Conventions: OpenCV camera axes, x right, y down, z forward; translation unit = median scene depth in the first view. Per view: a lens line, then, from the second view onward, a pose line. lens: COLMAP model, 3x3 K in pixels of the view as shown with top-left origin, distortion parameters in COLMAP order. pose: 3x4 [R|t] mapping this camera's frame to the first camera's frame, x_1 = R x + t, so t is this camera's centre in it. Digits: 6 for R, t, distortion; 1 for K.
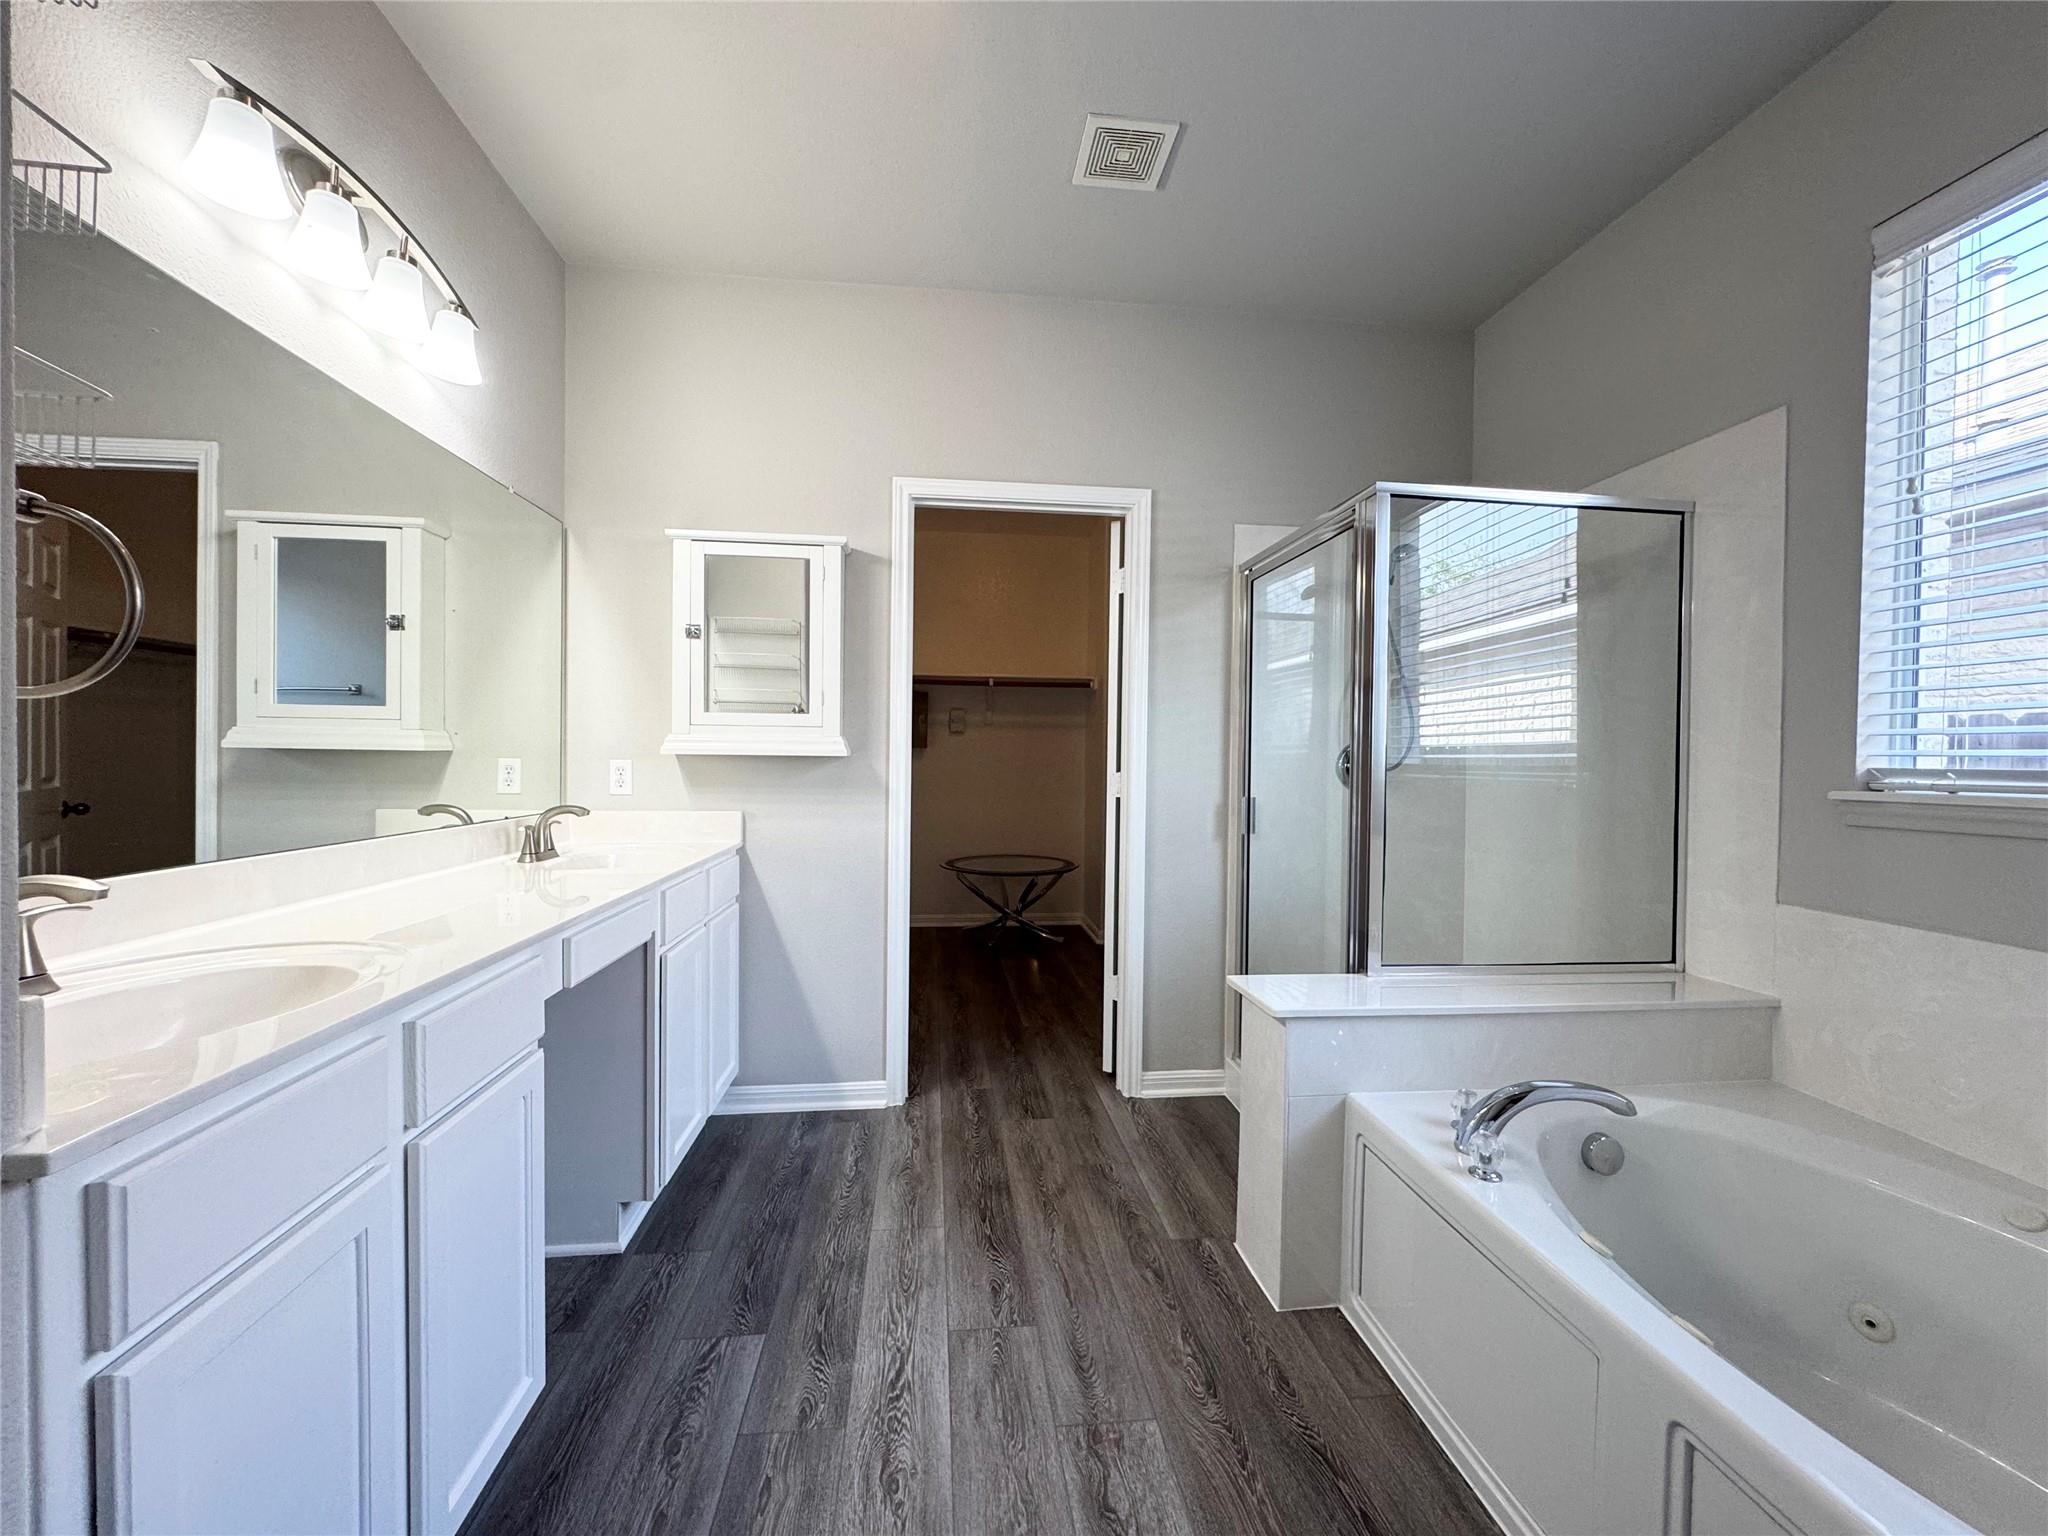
lens RADIAL K [[816.8, 0, 1024.4], [0, 816.8, 766.8], [0, 0, 1]] dist [-0.002344, 0.000002]
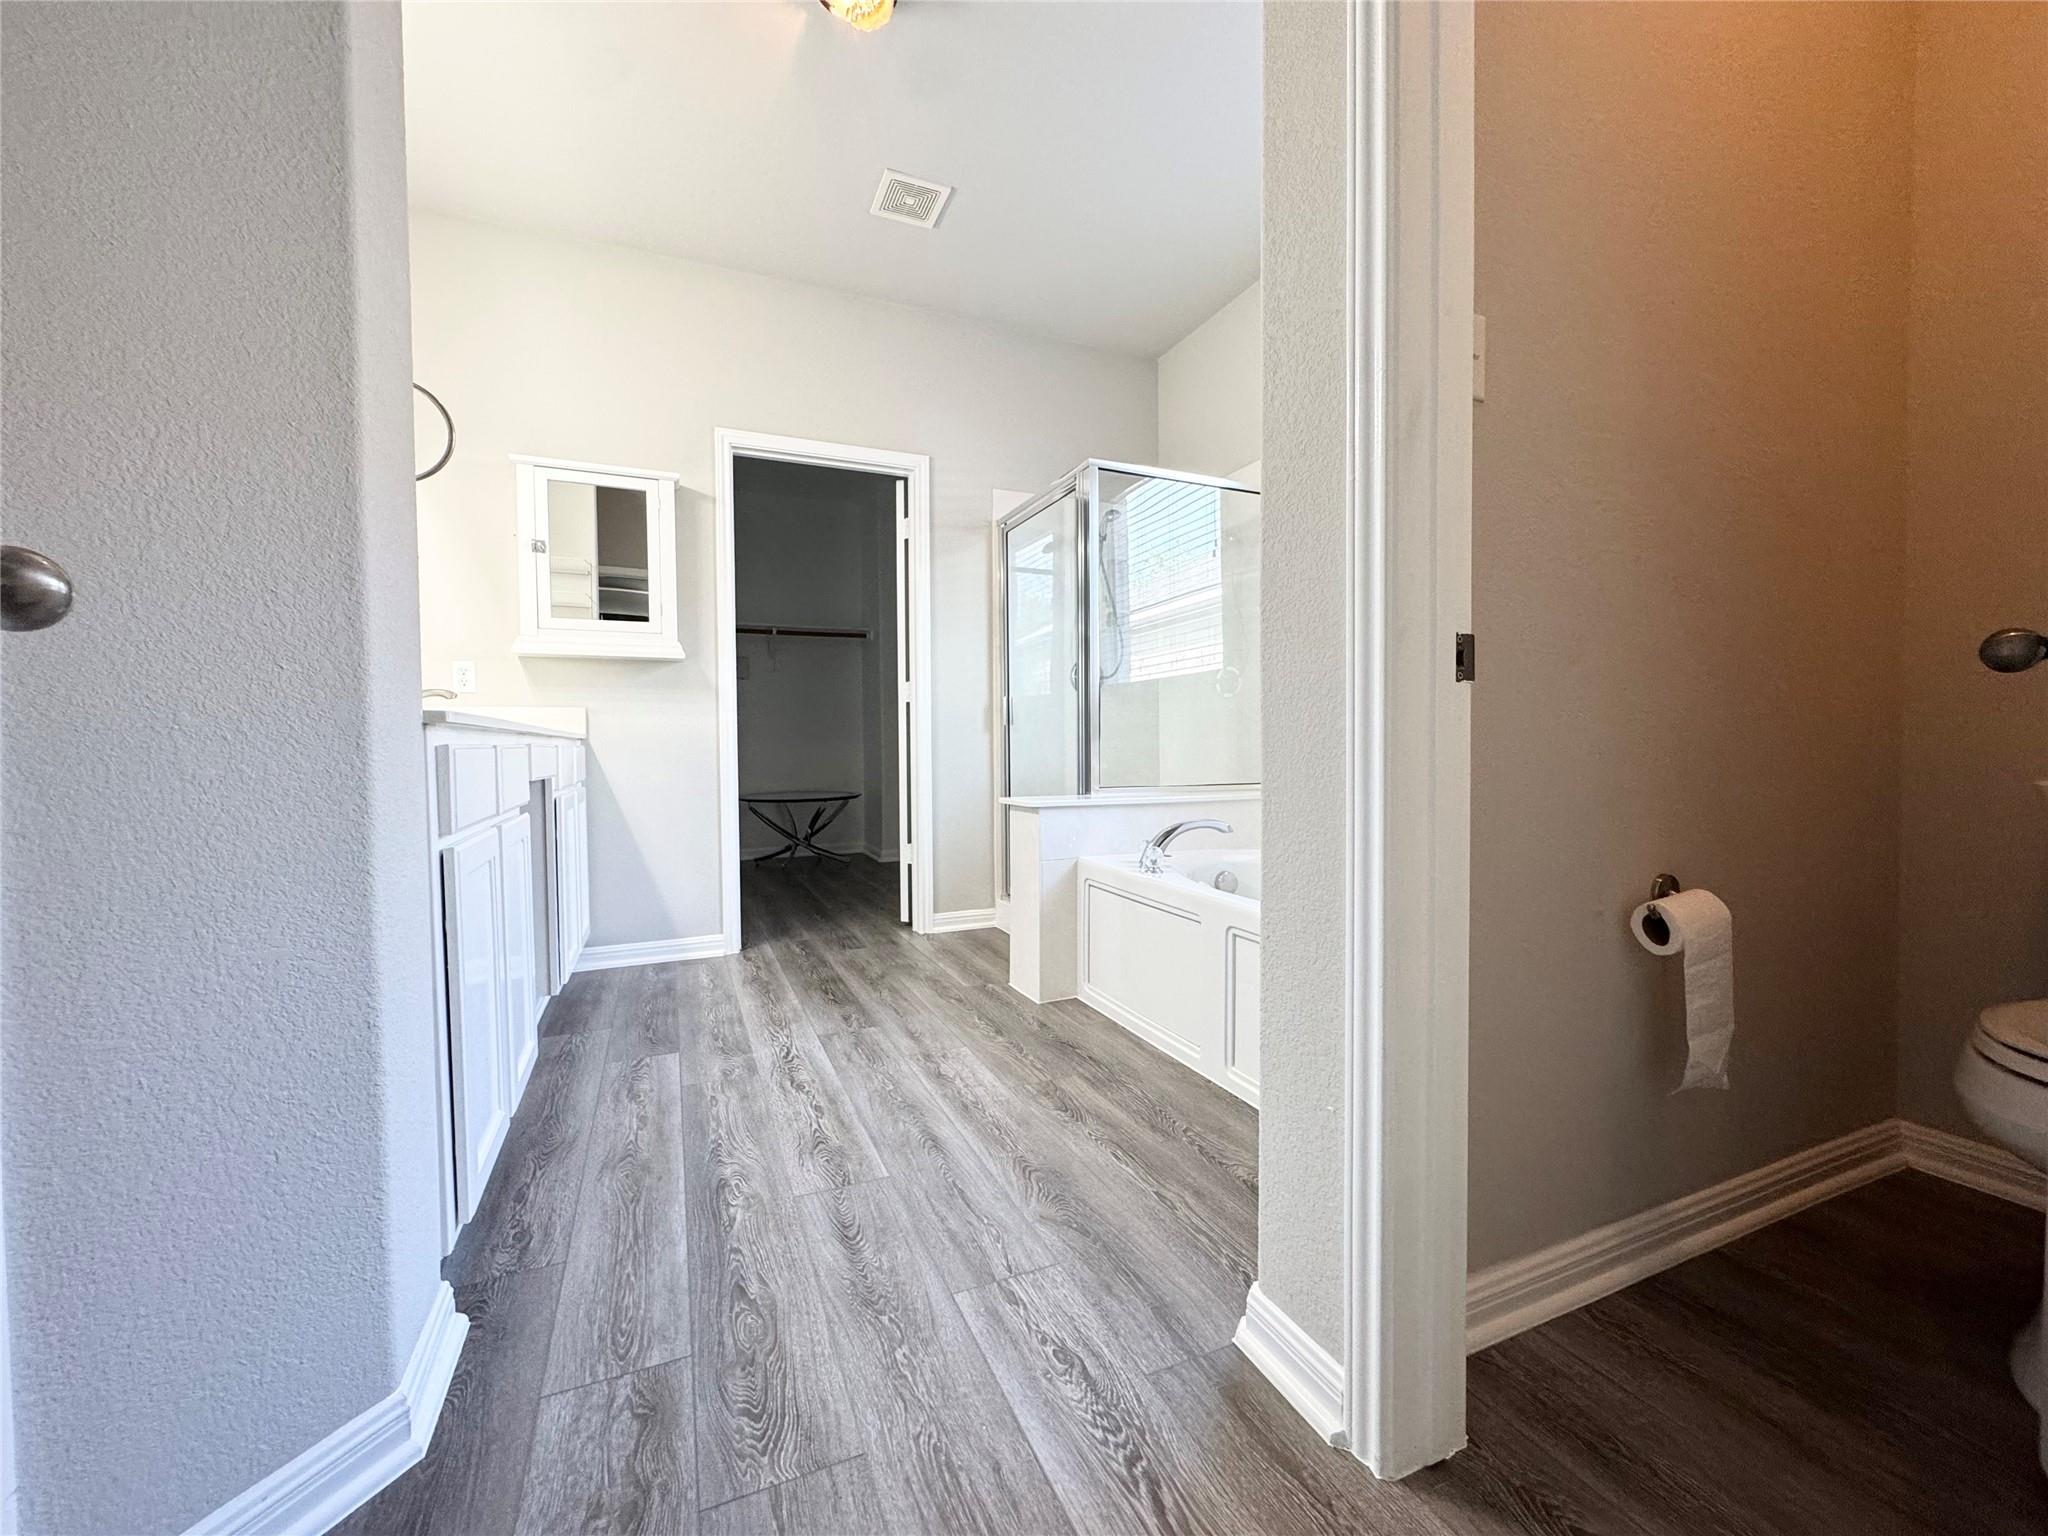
lens RADIAL K [[816.8, 0, 1024.4], [0, 816.8, 766.8], [0, 0, 1]] dist [-0.002344, 0.000002]
pose [[0.955389, -0.028663, 0.293957, -0.111268], [0.024098, 0.999526, 0.019140, 0.152440], [-0.294366, -0.011203, 0.955627, -0.328329]]
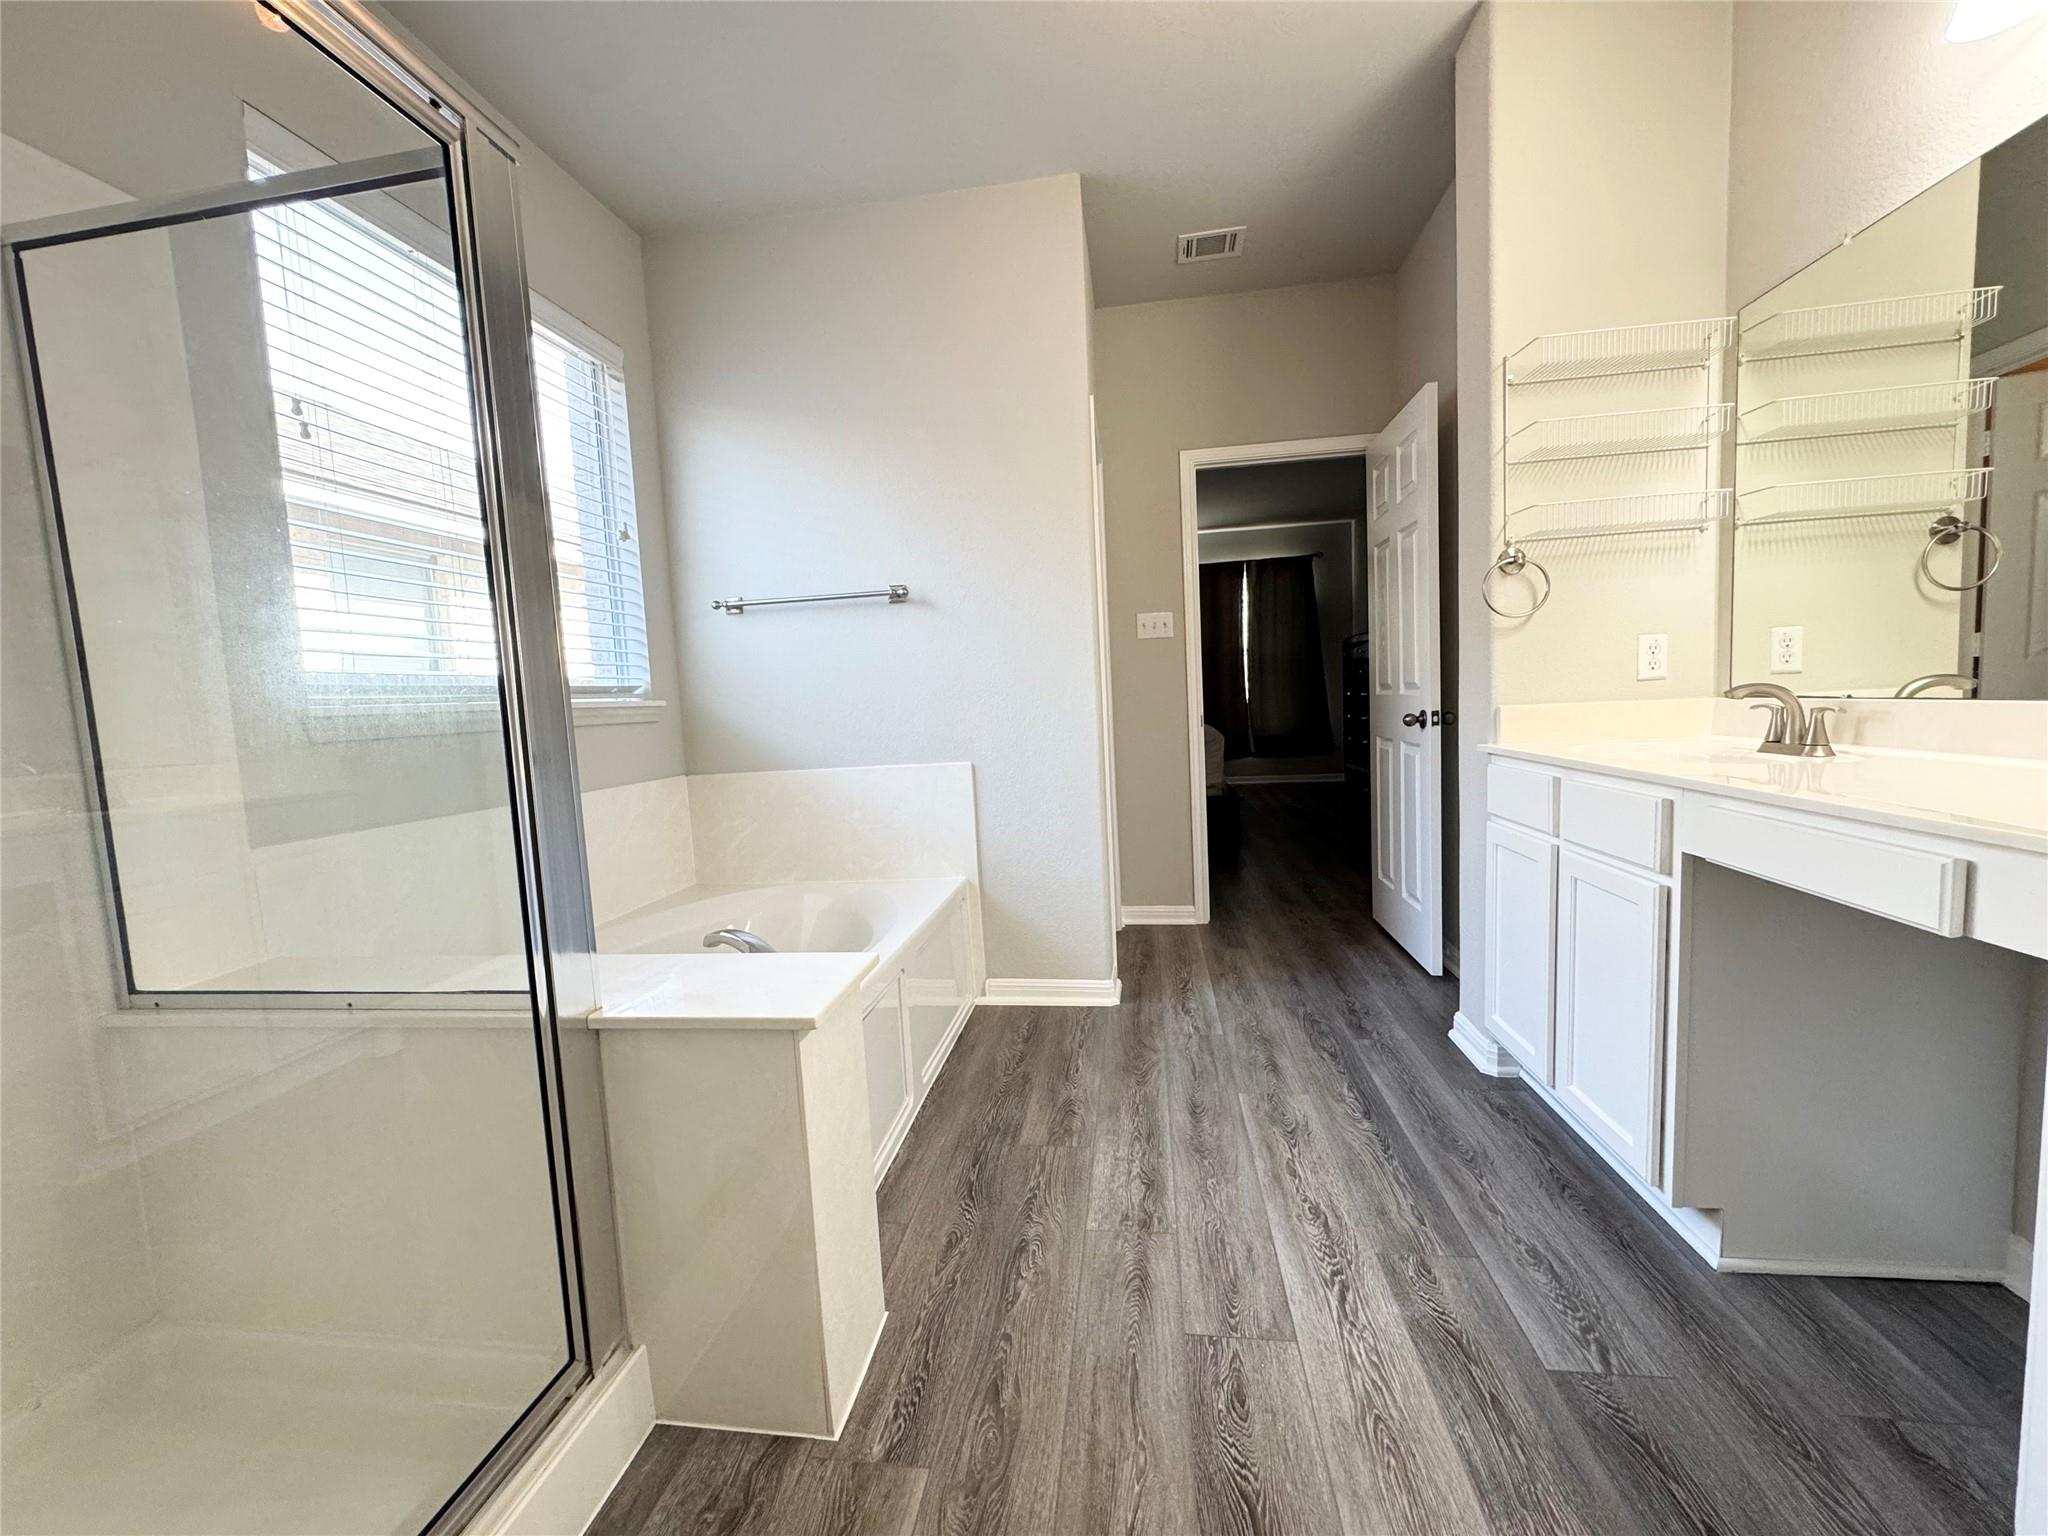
lens RADIAL K [[816.8, 0, 1024.4], [0, 816.8, 766.8], [0, 0, 1]] dist [-0.002344, 0.000002]
pose [[-0.966878, 0.014912, 0.254805, -0.034093], [0.041769, 0.994078, 0.100320, 0.027752], [-0.251800, 0.107640, -0.961775, 1.297429]]
